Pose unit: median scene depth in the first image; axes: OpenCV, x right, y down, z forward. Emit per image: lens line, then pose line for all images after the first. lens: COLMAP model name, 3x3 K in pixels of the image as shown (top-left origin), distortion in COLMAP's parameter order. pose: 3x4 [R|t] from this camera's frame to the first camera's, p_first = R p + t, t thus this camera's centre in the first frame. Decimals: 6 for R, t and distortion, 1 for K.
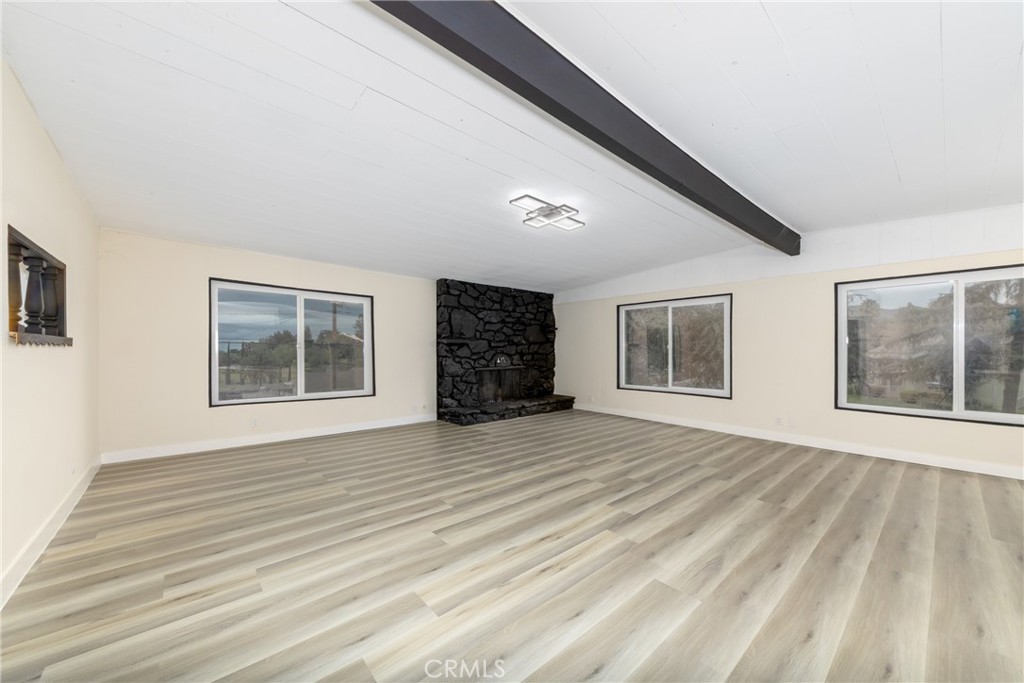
lens RADIAL K [[357.3, 0, 512.4], [0, 357.3, 354.0], [0, 0, 1]] dist [0.001650, -0.000002]
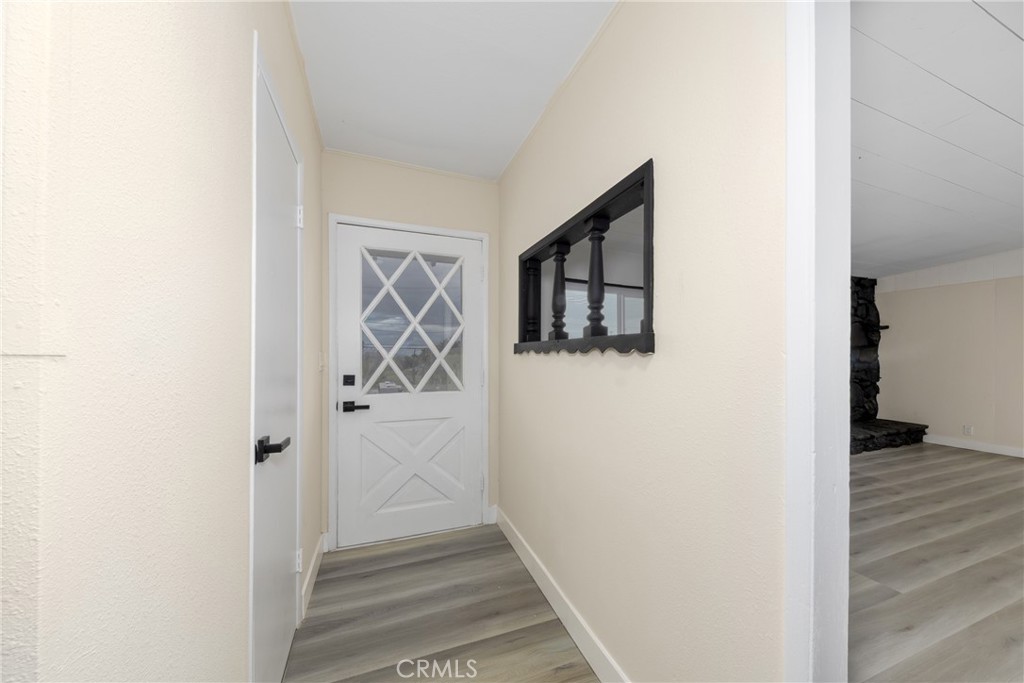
lens RADIAL K [[357.3, 0, 508.1], [0, 357.3, 357.8], [0, 0, 1]] dist [0.001650, -0.000002]
pose [[0.933621, 0.001337, -0.358260, -0.328649], [-0.003681, 0.999976, -0.005862, -0.003041], [0.358243, 0.006791, 0.933604, 0.065985]]
